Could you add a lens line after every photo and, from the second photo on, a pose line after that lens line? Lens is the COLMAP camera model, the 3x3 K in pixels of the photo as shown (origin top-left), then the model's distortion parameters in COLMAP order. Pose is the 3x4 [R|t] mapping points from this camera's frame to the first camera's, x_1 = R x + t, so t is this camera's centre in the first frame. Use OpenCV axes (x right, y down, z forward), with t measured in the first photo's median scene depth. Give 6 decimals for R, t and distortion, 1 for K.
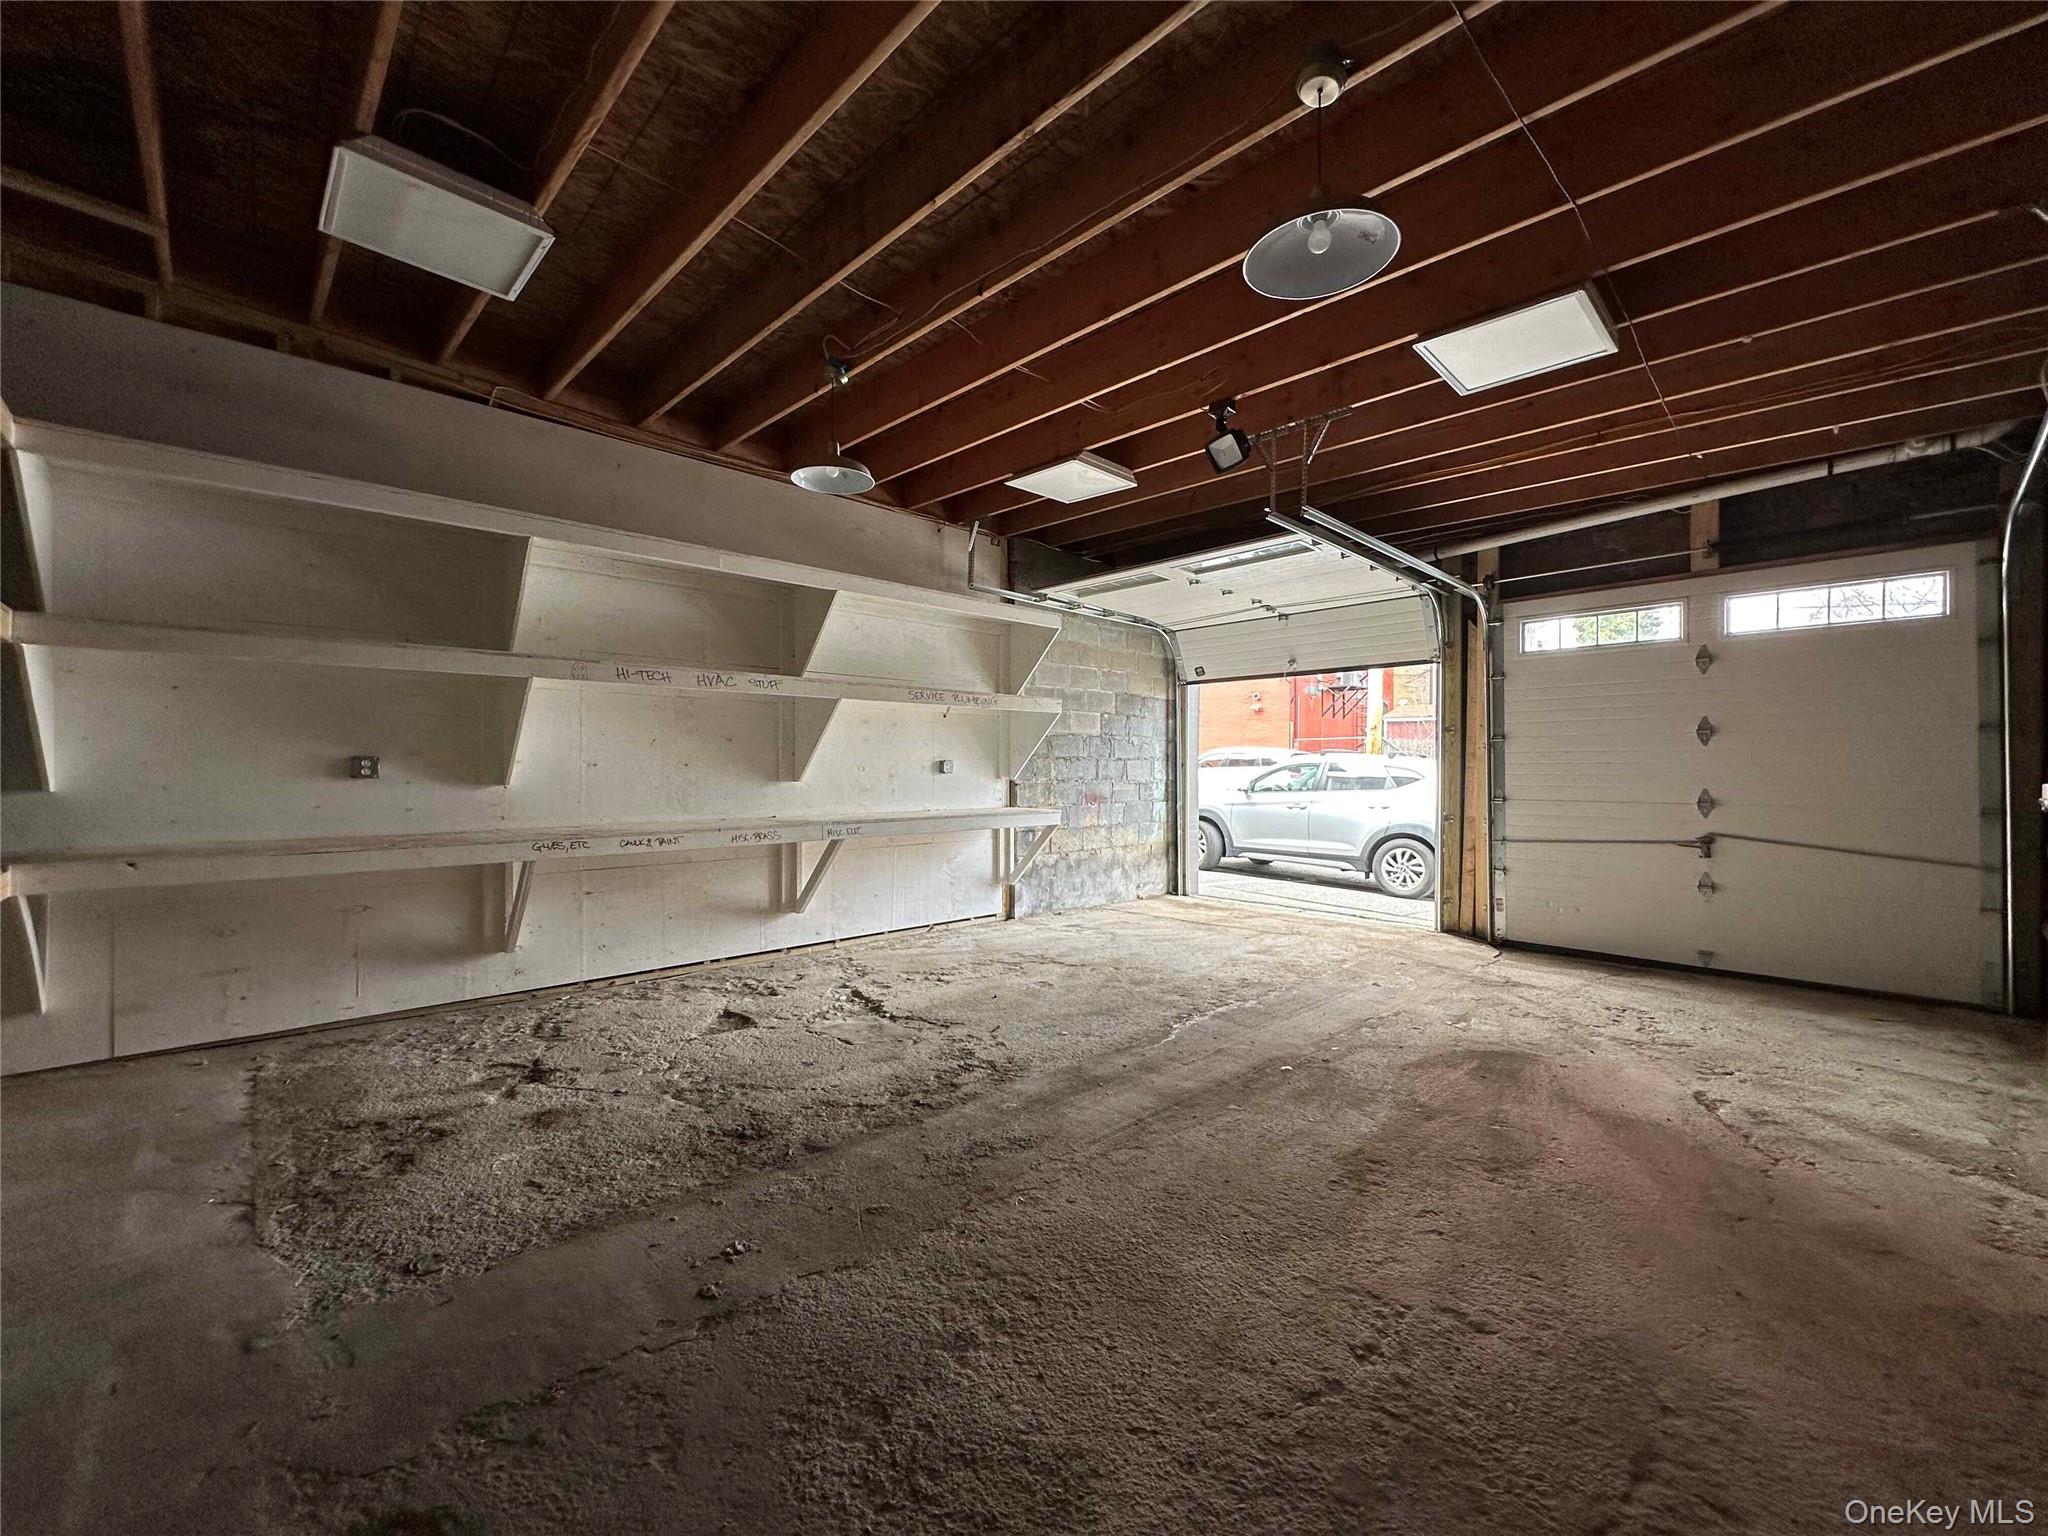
lens RADIAL K [[819.2, 0, 1020.4], [0, 819.2, 769.7], [0, 0, 1]] dist [-0.002917, 0.000477]
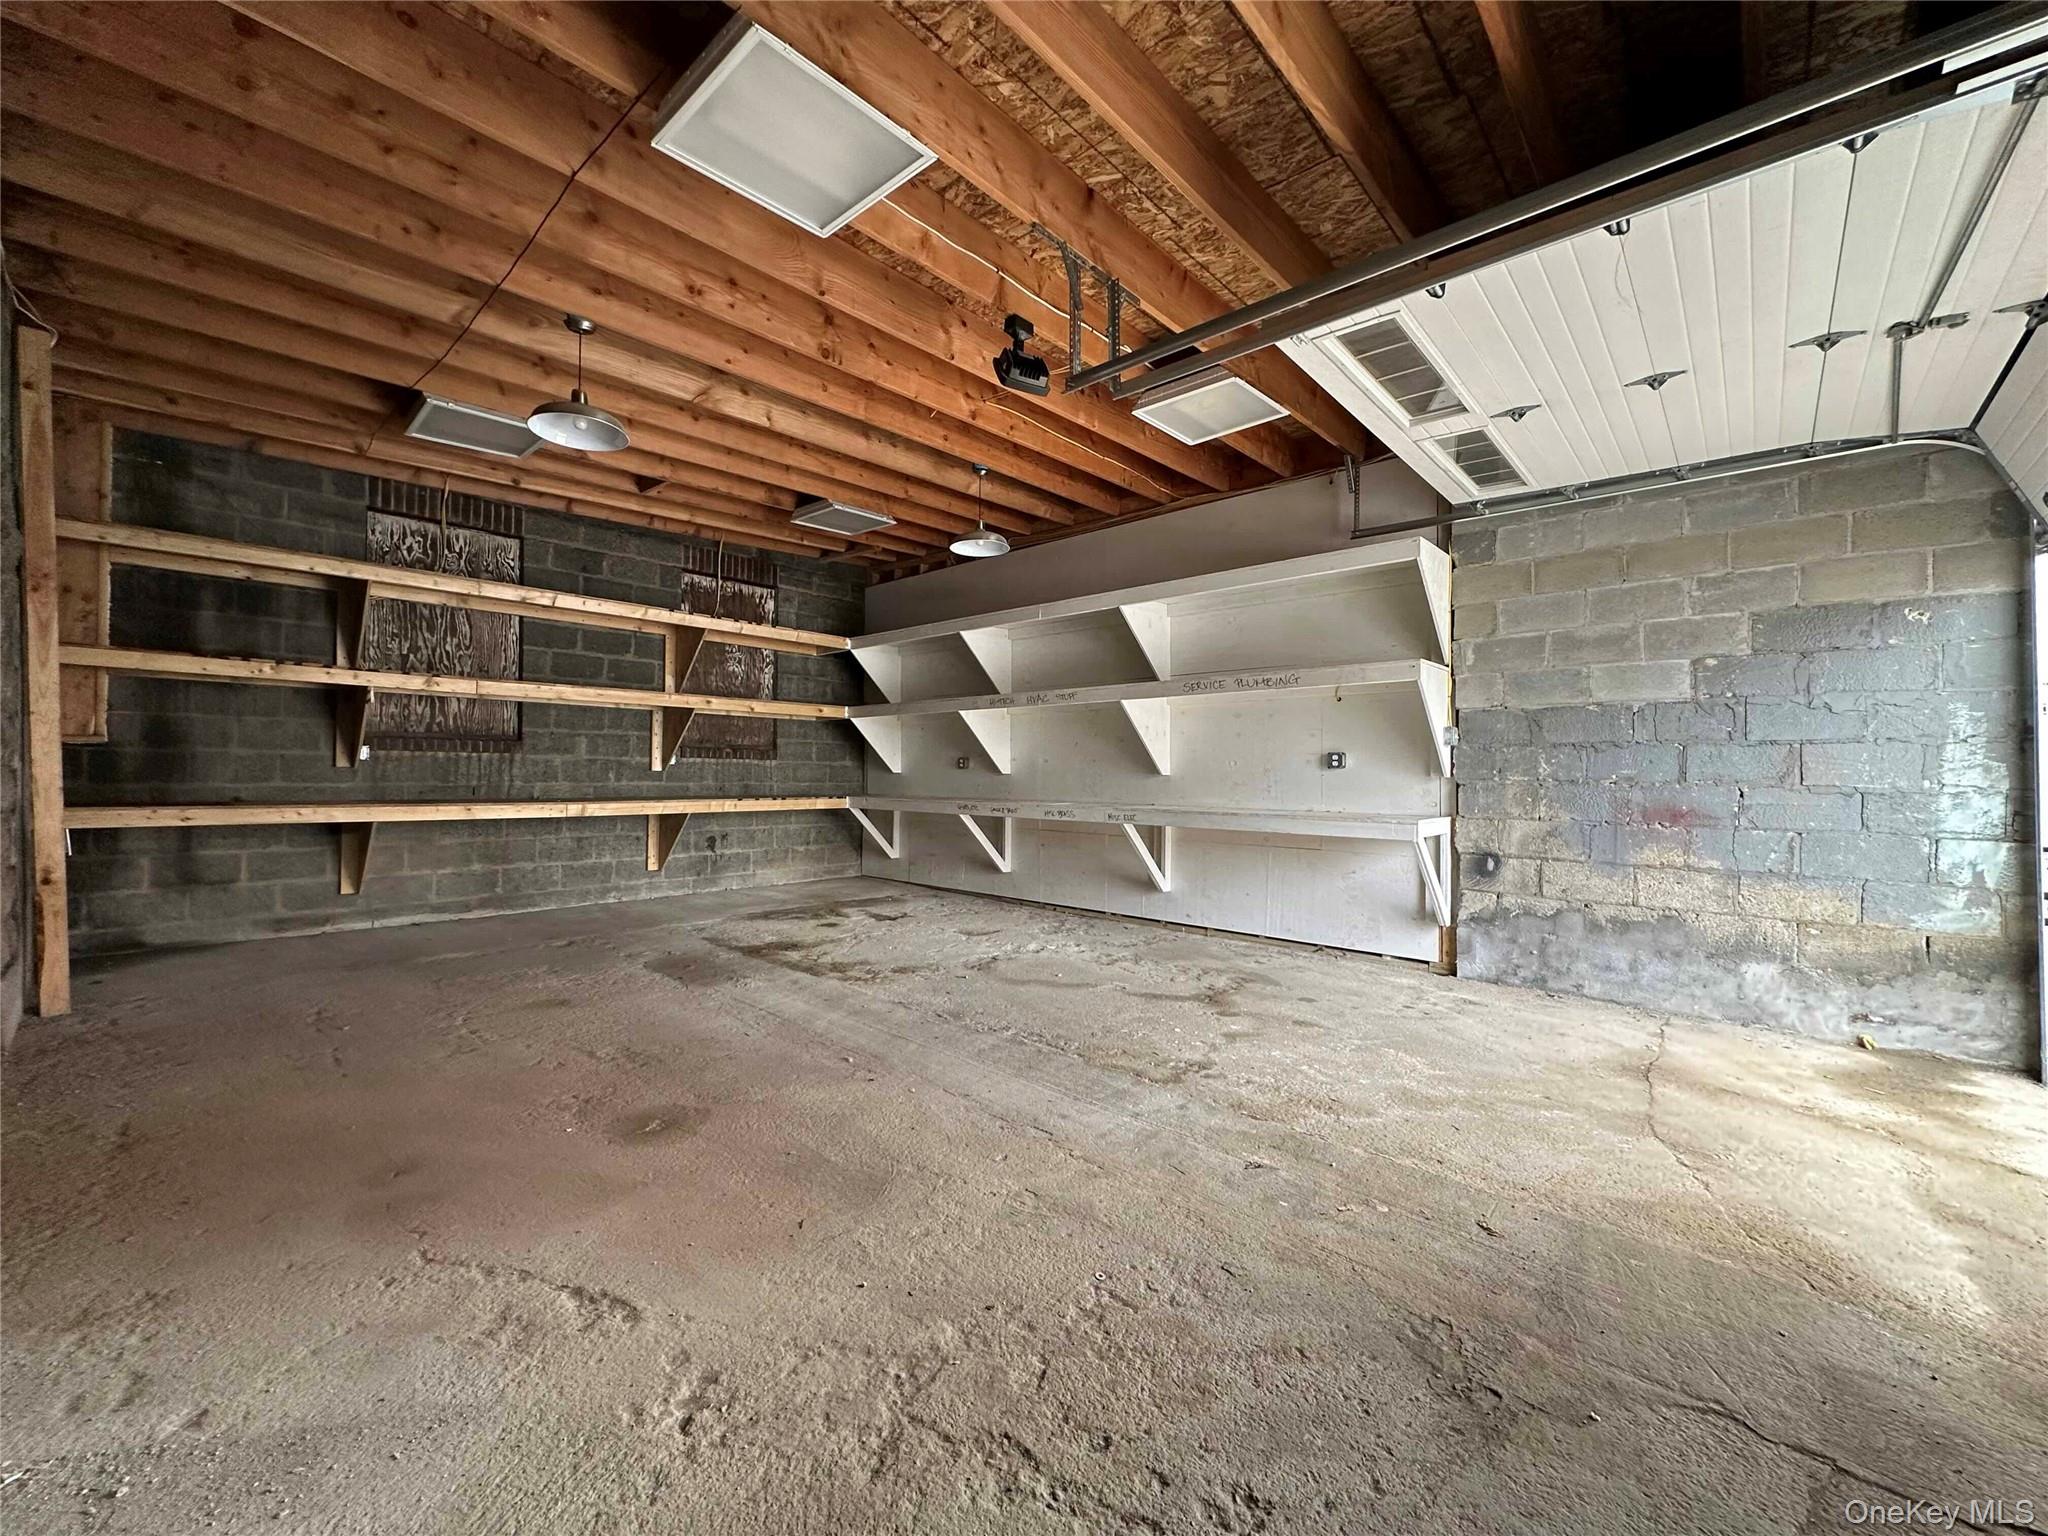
lens RADIAL K [[819.2, 0, 1022.1], [0, 819.2, 764.0], [0, 0, 1]] dist [-0.002917, 0.000477]
pose [[0.065562, -0.011442, -0.997783, 0.722448], [-0.013356, 0.999835, -0.012343, 0.014940], [0.997759, 0.014135, 0.065399, 0.629000]]
